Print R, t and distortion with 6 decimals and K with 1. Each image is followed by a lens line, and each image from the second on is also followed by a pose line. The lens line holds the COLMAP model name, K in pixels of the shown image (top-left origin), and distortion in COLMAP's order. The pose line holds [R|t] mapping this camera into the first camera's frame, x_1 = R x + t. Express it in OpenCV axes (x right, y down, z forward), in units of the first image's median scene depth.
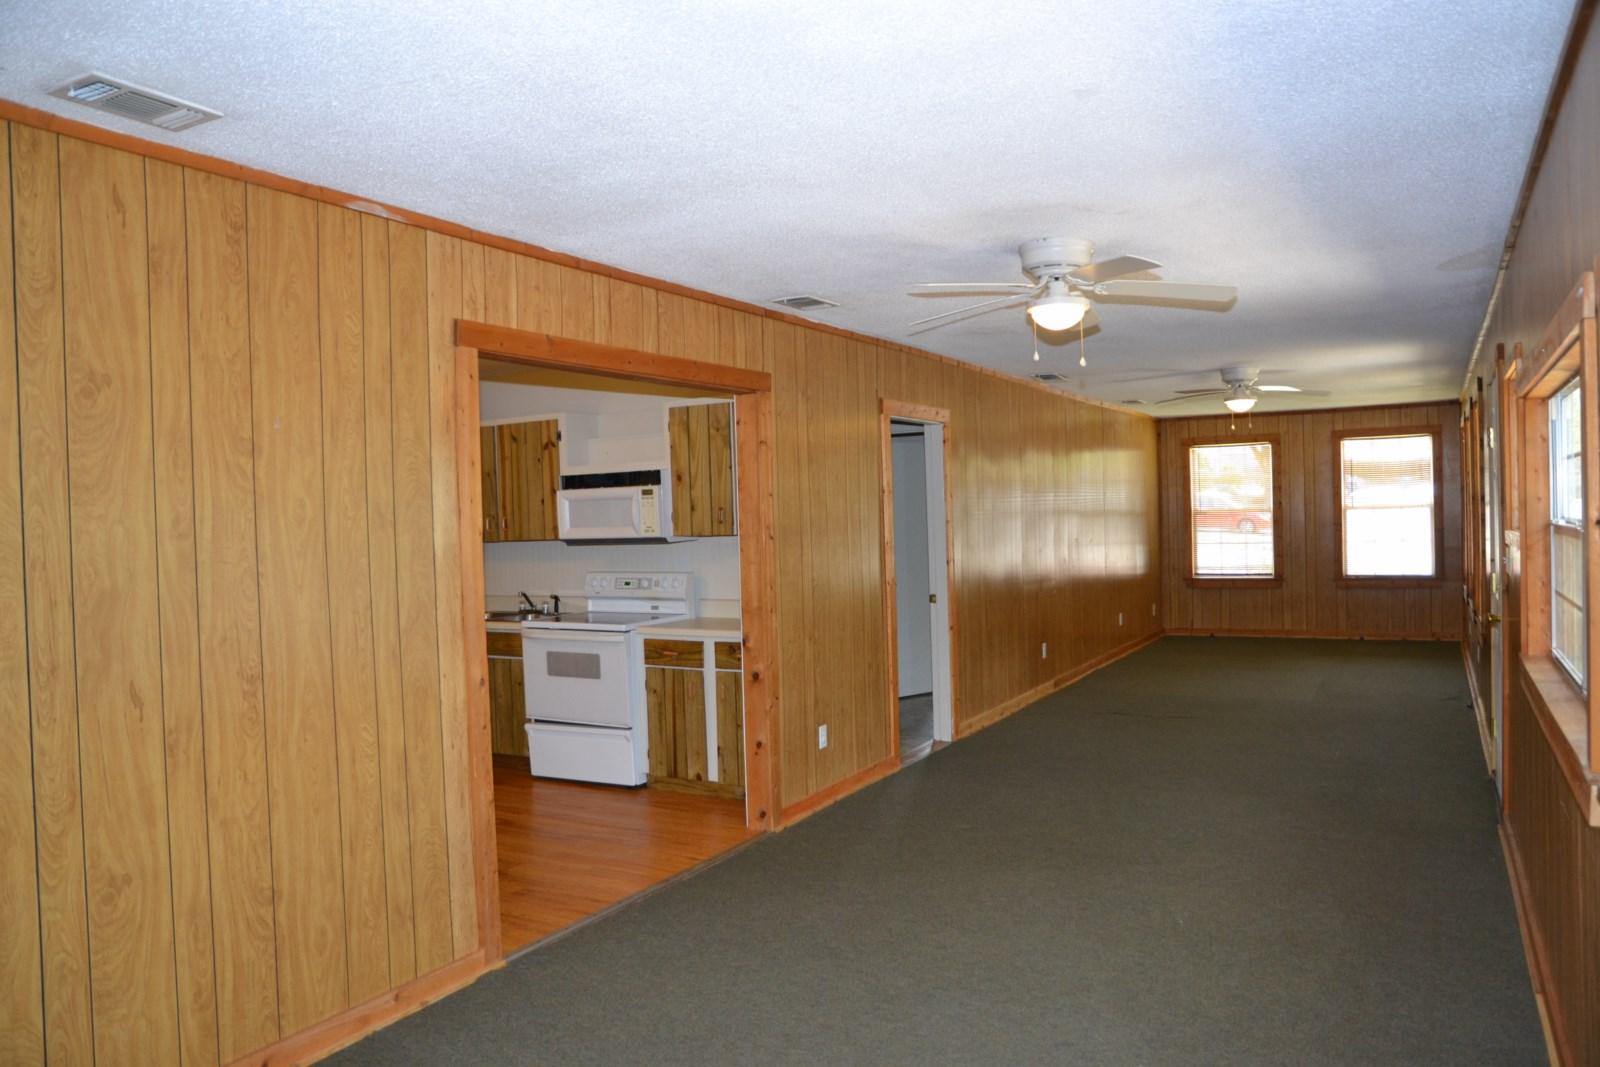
lens RADIAL K [[1127.5, 0, 800.0], [0, 1127.5, 533.5], [0, 0, 1]] dist [-0.124424, 0.081478]
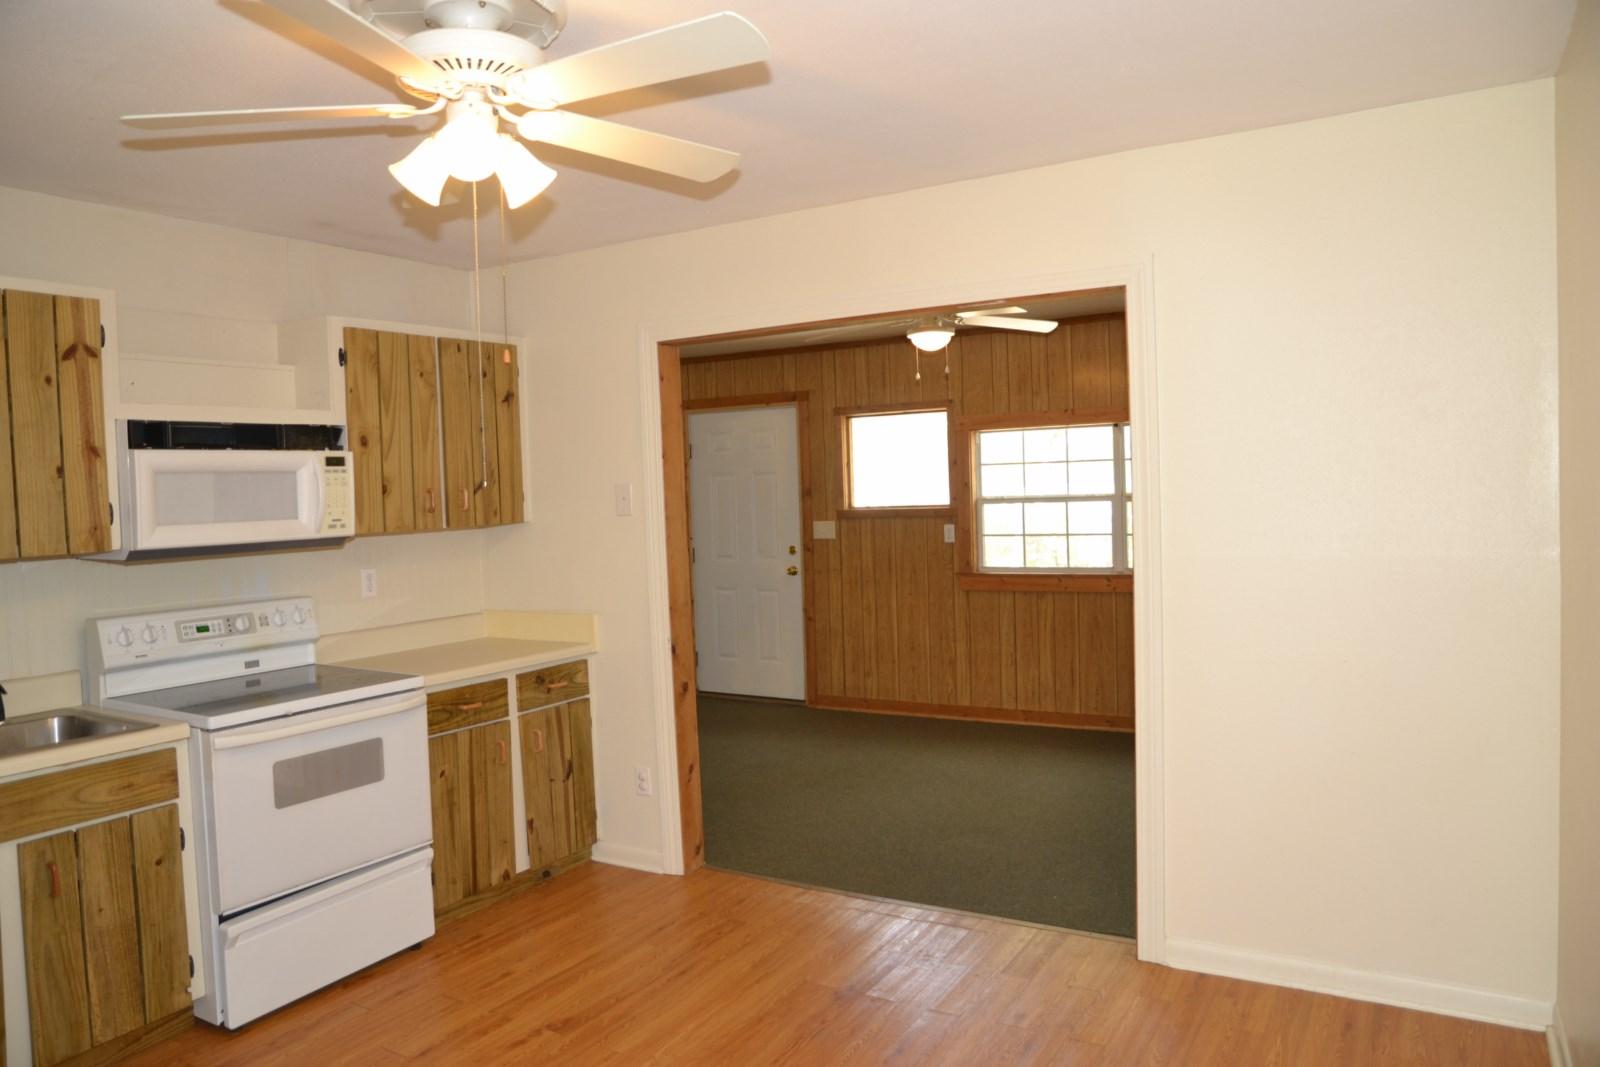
lens RADIAL K [[1127.5, 0, 800.0], [0, 1127.5, 533.5], [0, 0, 1]] dist [-0.124424, 0.081478]
pose [[0.023029, -0.011948, 0.999663, -0.681152], [0.048786, 0.998751, 0.010813, 0.006921], [-0.998544, 0.048520, 0.023583, 0.704255]]
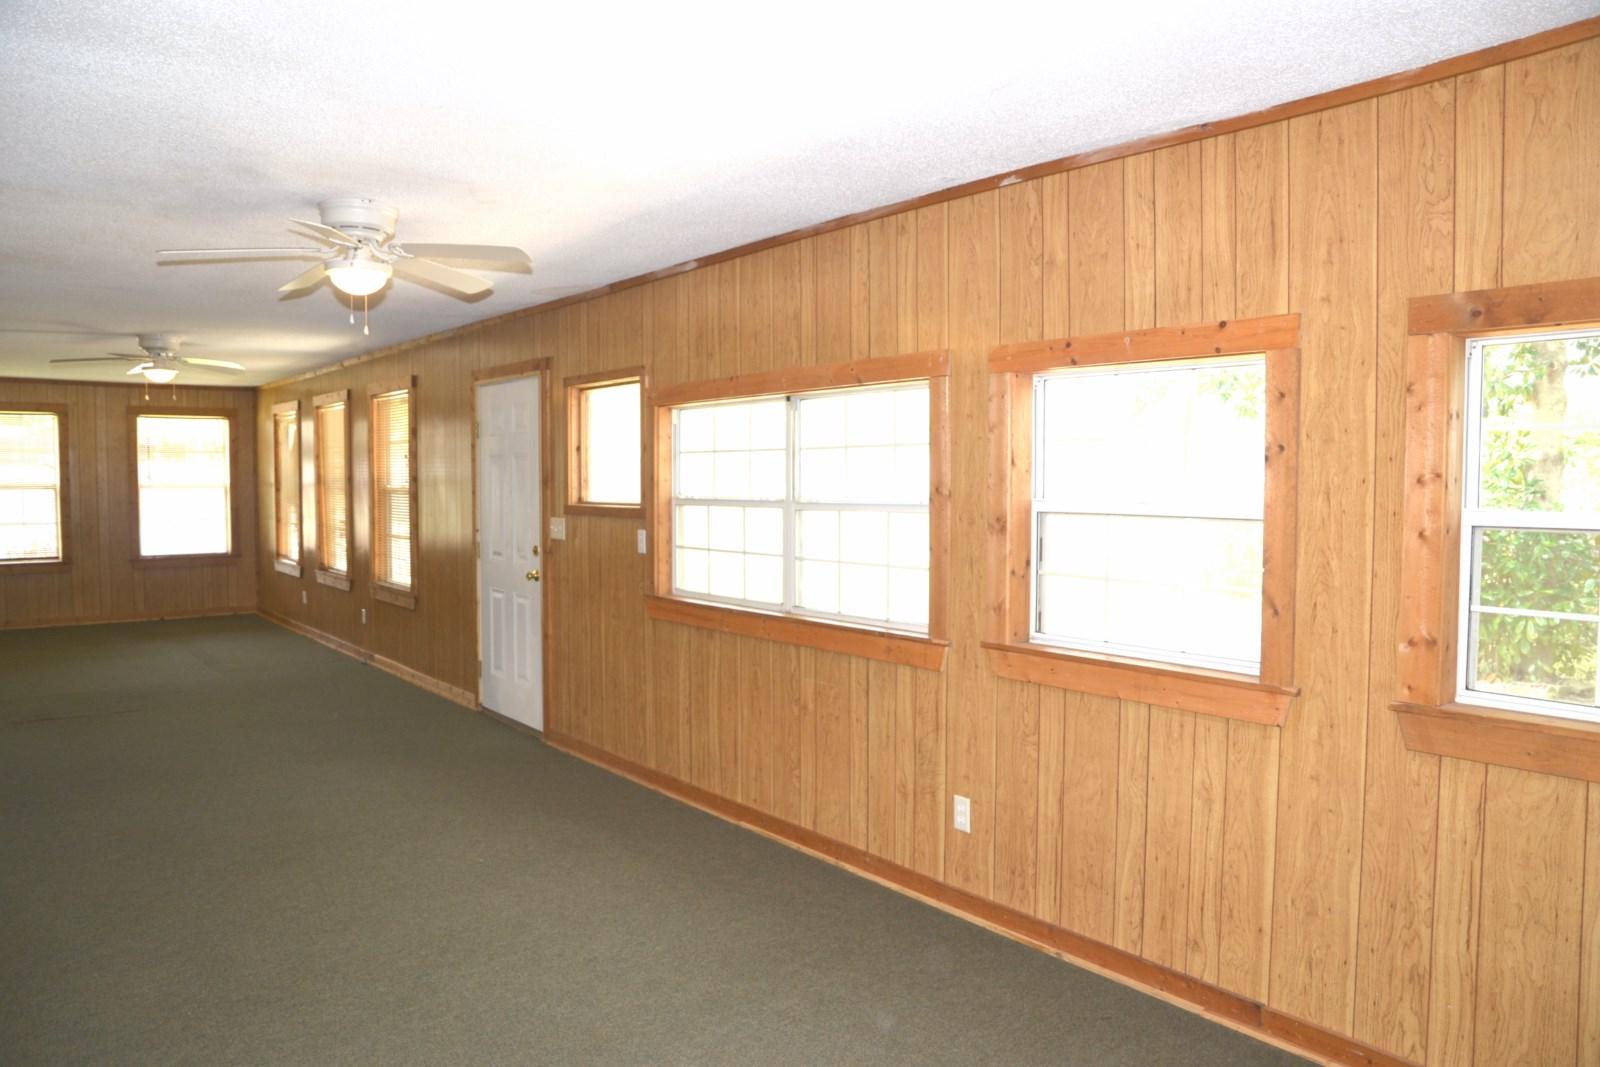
lens RADIAL K [[1127.5, 0, 800.0], [0, 1127.5, 533.5], [0, 0, 1]] dist [-0.124424, 0.081478]
pose [[0.364092, -0.018939, 0.931170, -0.320193], [0.004102, 0.999816, 0.018732, 0.004560], [-0.931354, -0.003001, 0.364103, 0.174139]]
